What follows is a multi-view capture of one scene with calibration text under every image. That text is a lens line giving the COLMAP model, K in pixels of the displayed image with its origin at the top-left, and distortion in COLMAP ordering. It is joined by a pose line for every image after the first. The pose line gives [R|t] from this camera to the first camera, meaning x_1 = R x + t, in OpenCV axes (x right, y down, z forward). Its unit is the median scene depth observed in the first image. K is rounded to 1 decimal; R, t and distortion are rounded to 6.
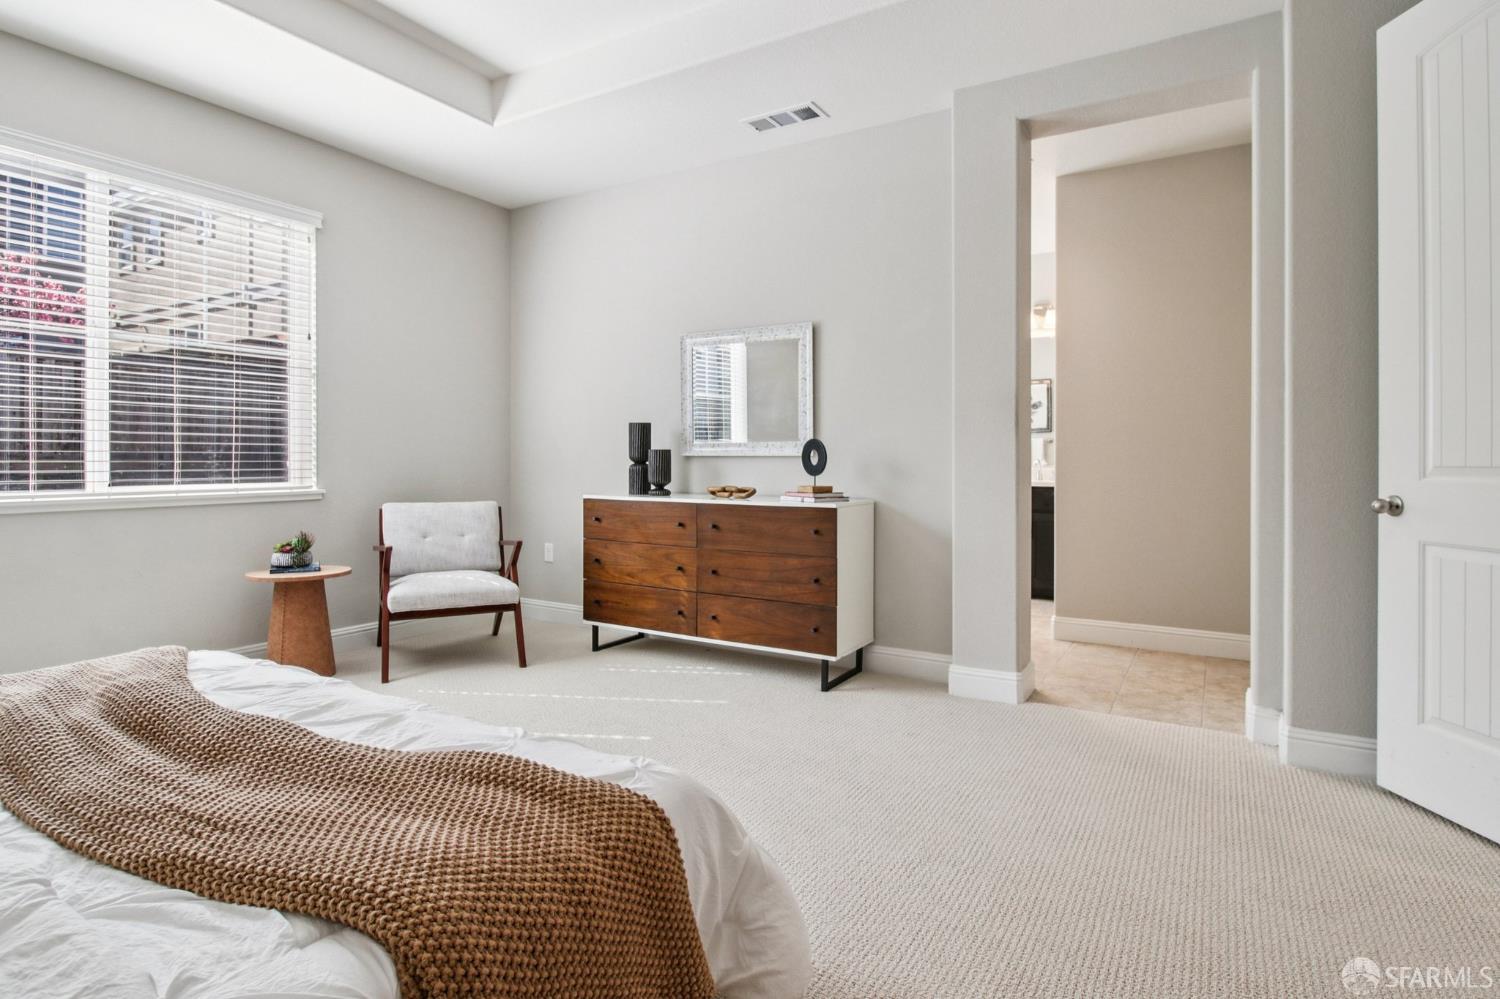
lens RADIAL K [[782.6, 0, 750.0], [0, 782.6, 467.4], [0, 0, 1]] dist [0.005275, -0.012510]
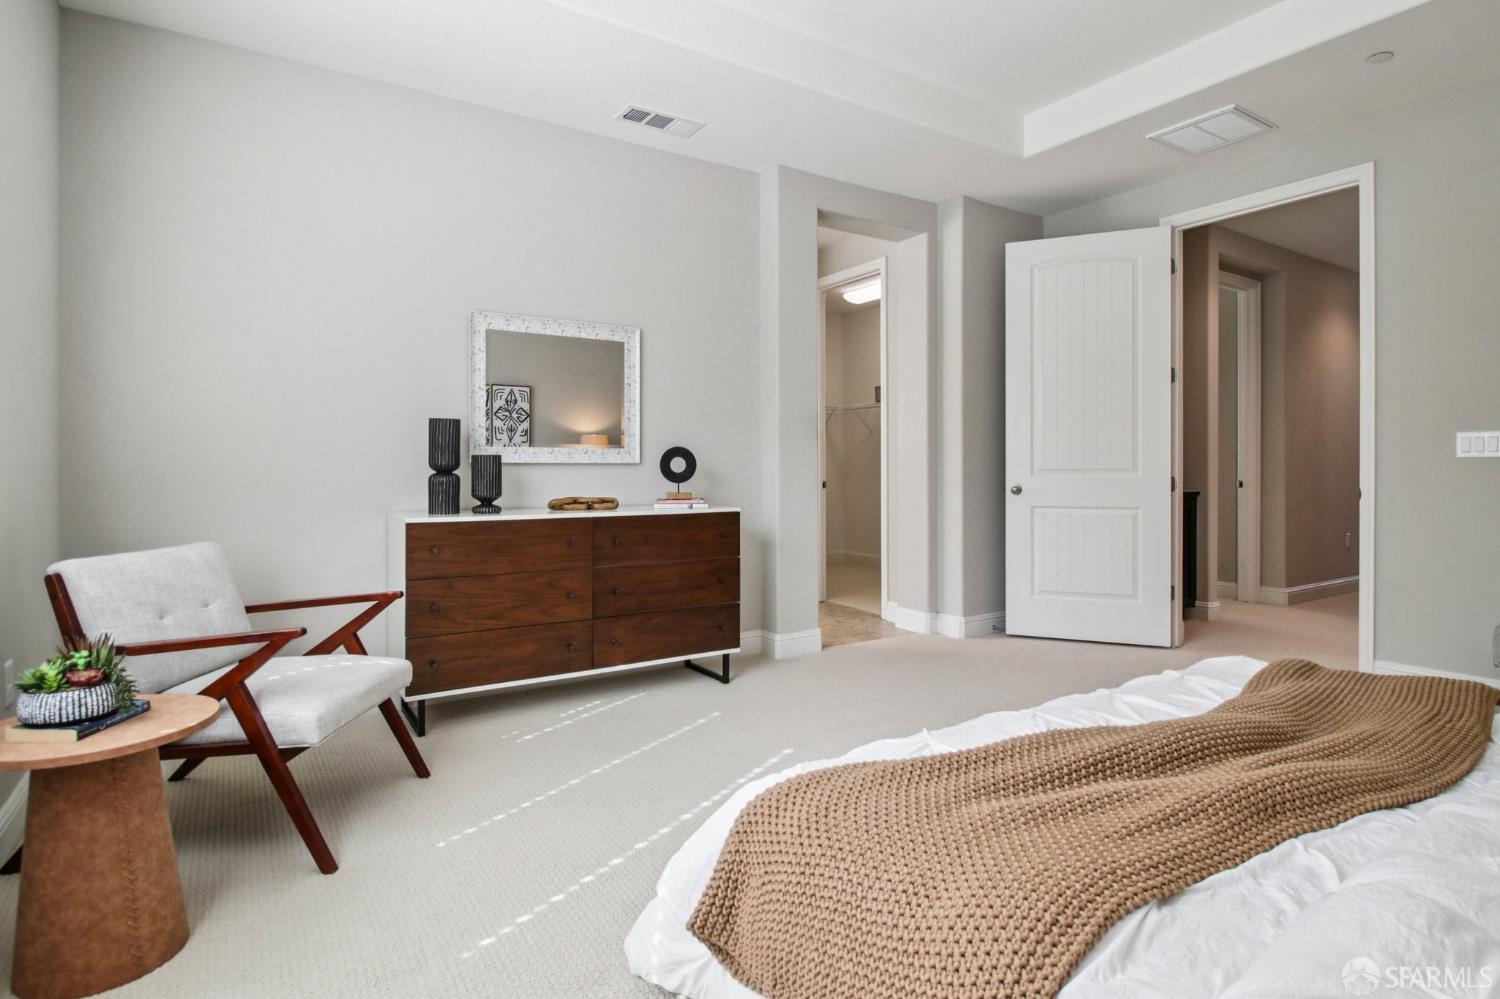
lens RADIAL K [[782.6, 0, 750.0], [0, 782.6, 467.4], [0, 0, 1]] dist [0.005275, -0.012510]
pose [[0.438208, -0.004929, 0.898860, -0.763846], [0.008800, 0.999961, 0.001194, -0.009216], [-0.898831, 0.007387, 0.438234, 0.450343]]
